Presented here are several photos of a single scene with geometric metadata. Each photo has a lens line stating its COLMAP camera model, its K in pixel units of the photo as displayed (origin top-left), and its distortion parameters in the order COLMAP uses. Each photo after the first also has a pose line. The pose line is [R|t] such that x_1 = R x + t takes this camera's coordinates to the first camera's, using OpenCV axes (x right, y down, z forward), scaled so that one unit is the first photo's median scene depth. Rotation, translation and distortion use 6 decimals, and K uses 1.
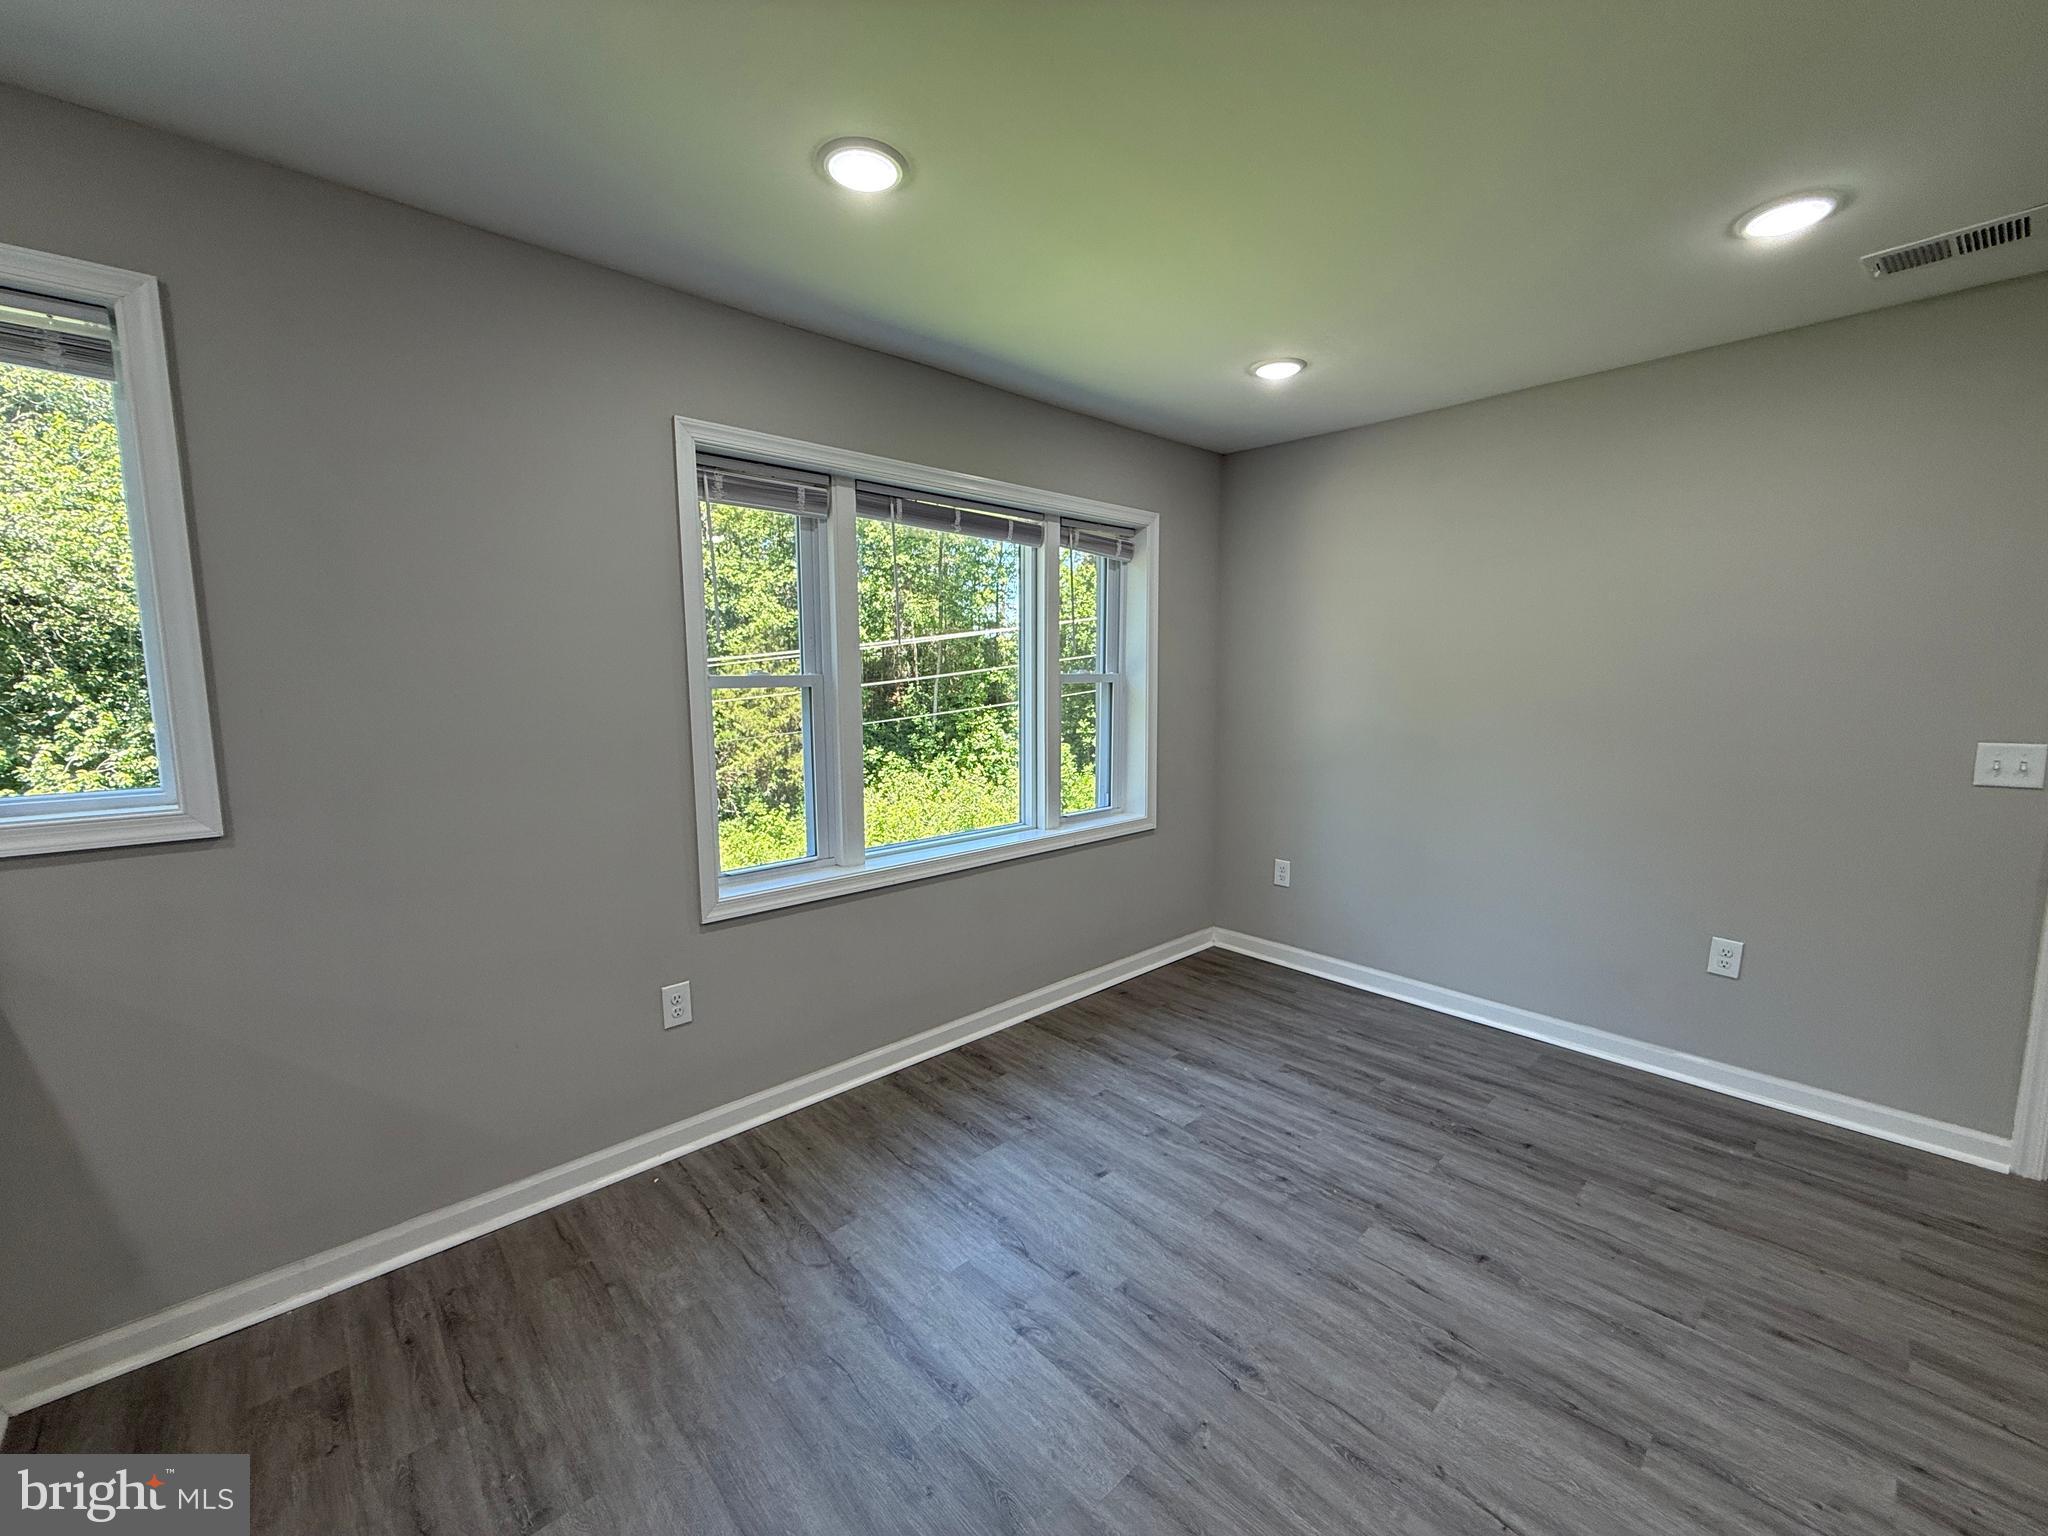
lens RADIAL K [[817.0, 0, 1018.2], [0, 817.0, 770.3], [0, 0, 1]] dist [0.000737, -0.000459]
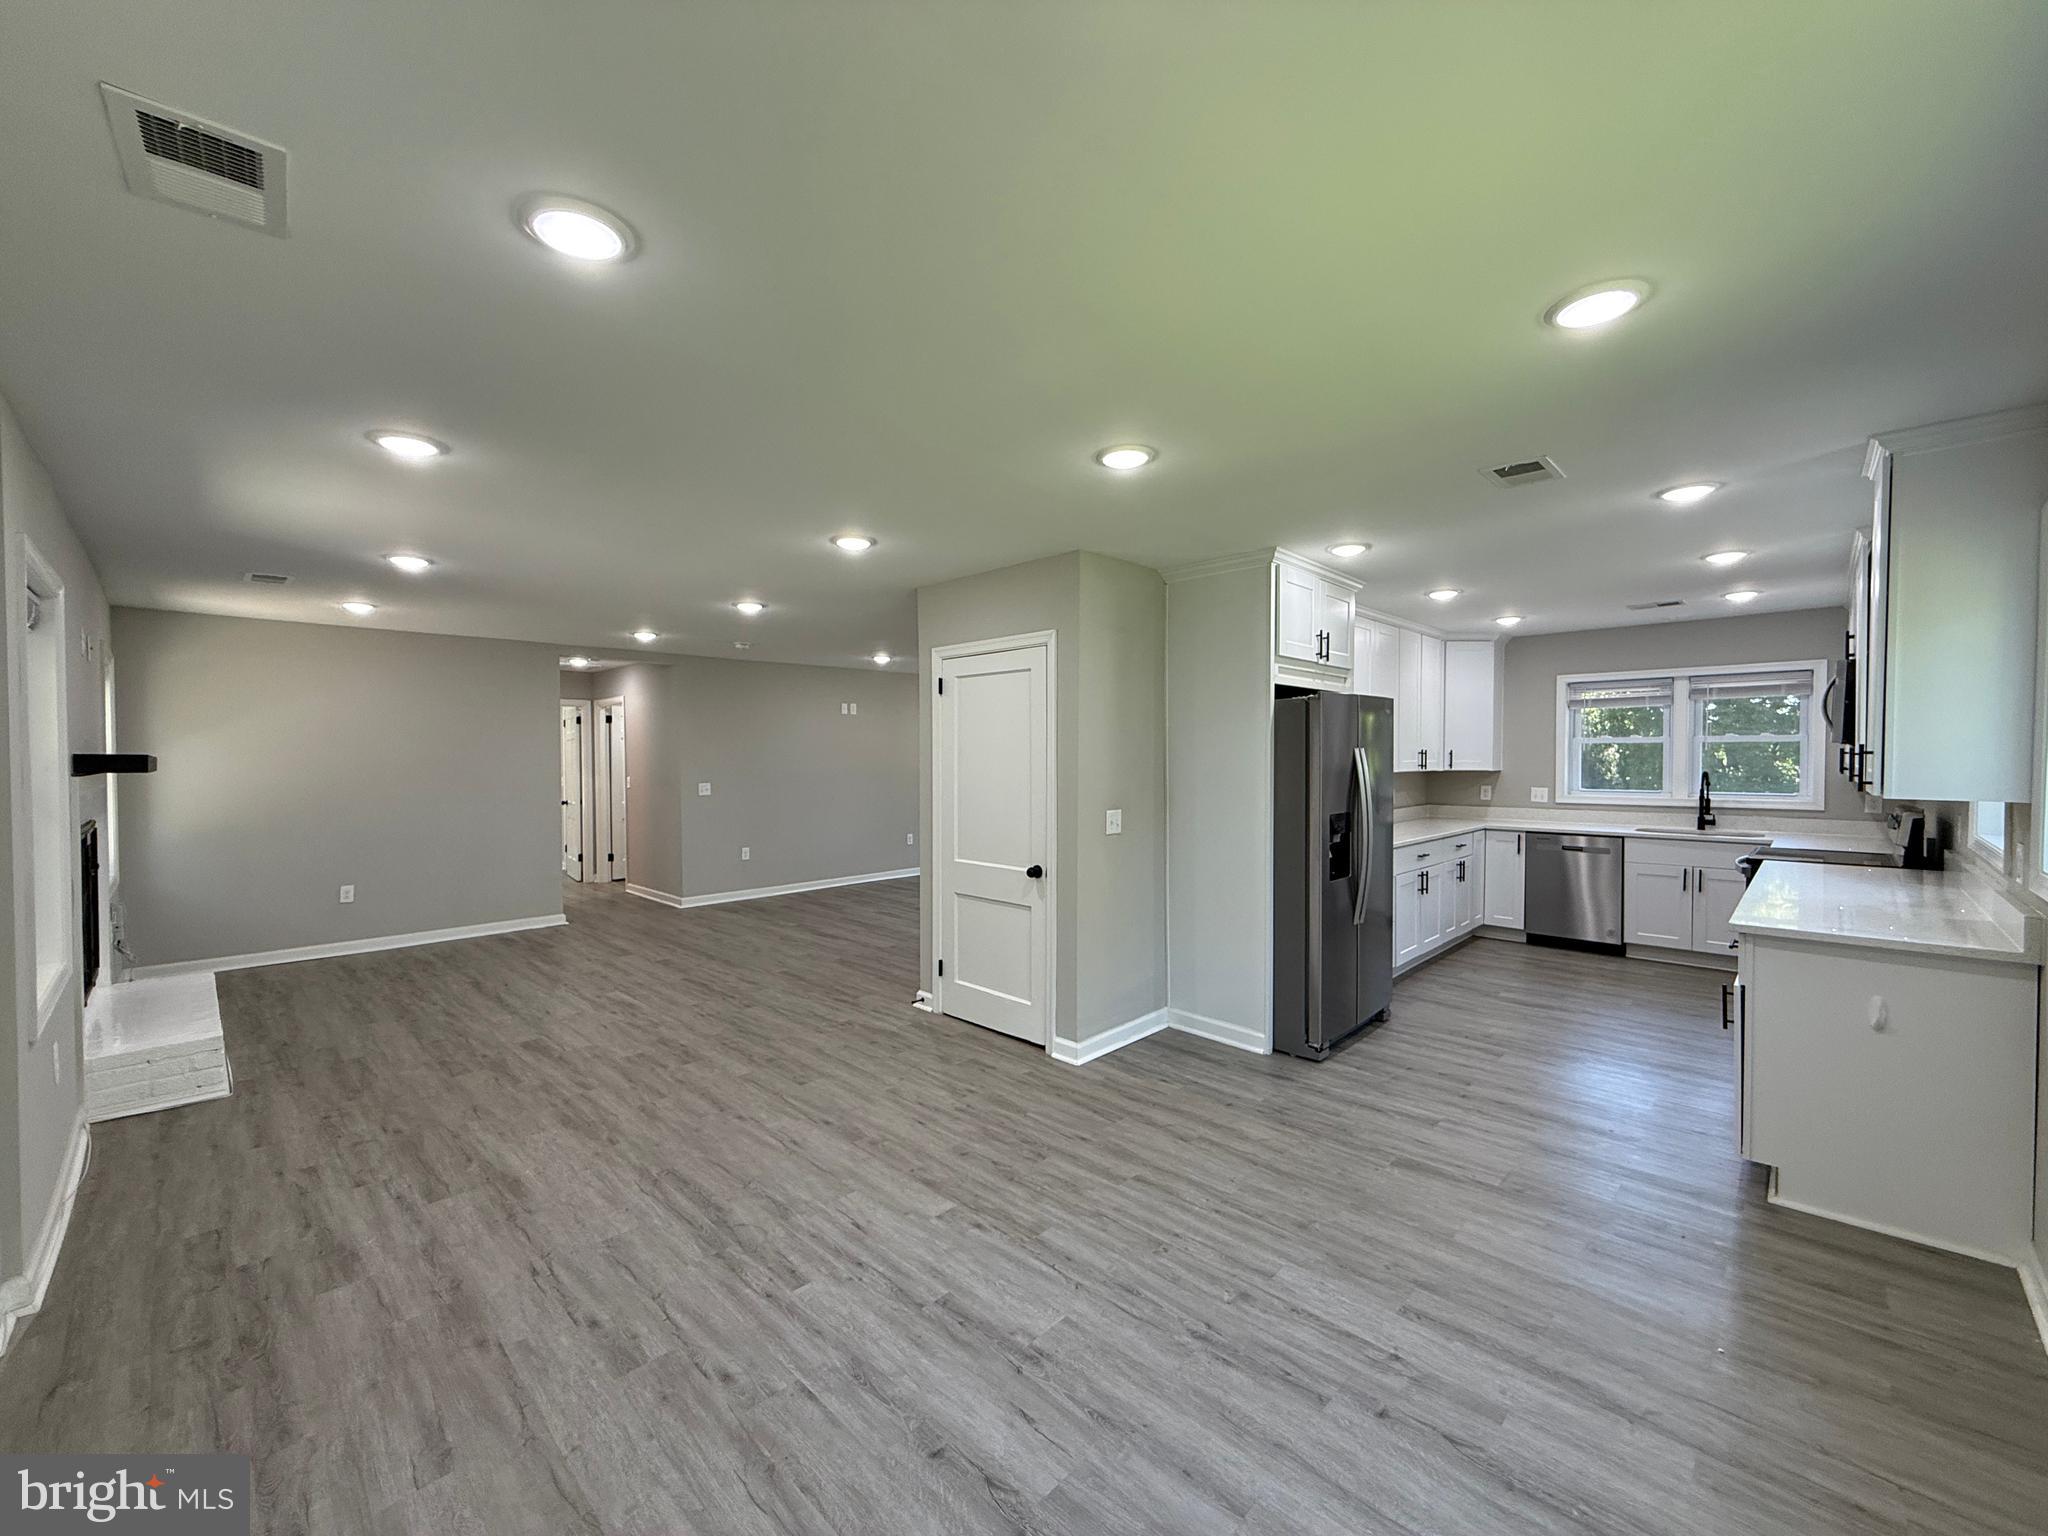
lens RADIAL K [[817.0, 0, 1018.2], [0, 817.0, 770.3], [0, 0, 1]] dist [0.000737, -0.000459]
pose [[-0.998365, 0.008276, -0.056559, 0.433180], [0.000376, 0.990394, 0.138275, -0.206389], [0.057160, 0.138028, -0.988778, 1.466230]]
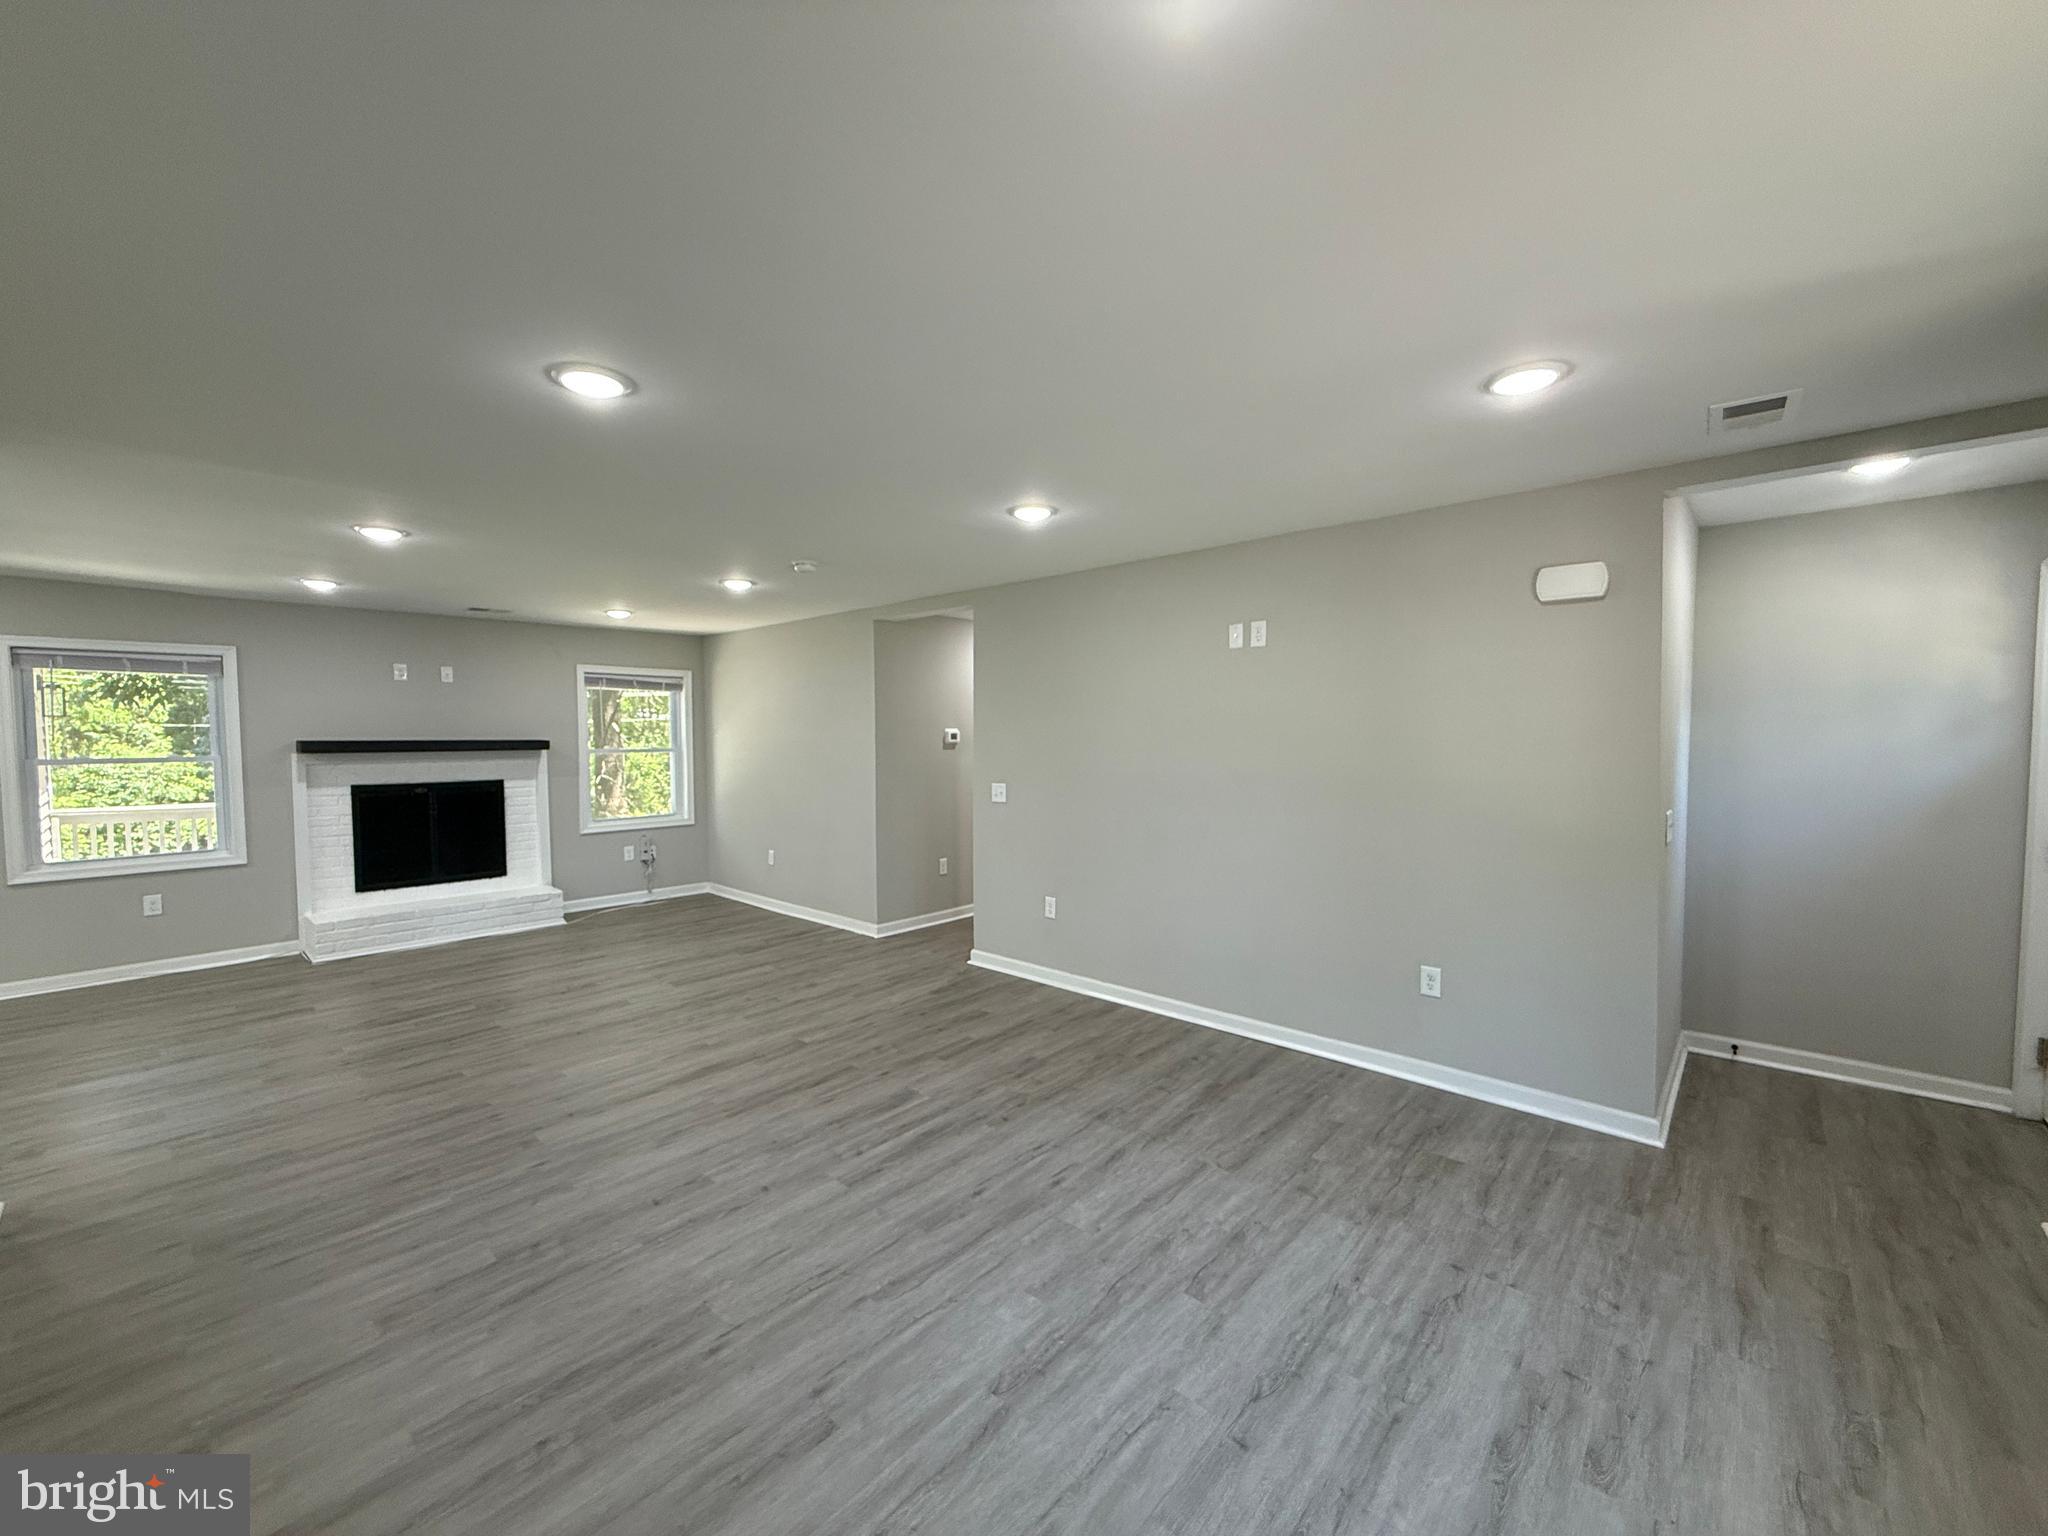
lens RADIAL K [[817.0, 0, 1018.2], [0, 817.0, 770.3], [0, 0, 1]] dist [0.000737, -0.000459]
pose [[-0.092068, -0.041963, 0.994868, -0.633780], [0.122631, 0.991028, 0.053149, 0.168301], [-0.988173, 0.126895, -0.086096, -1.804363]]
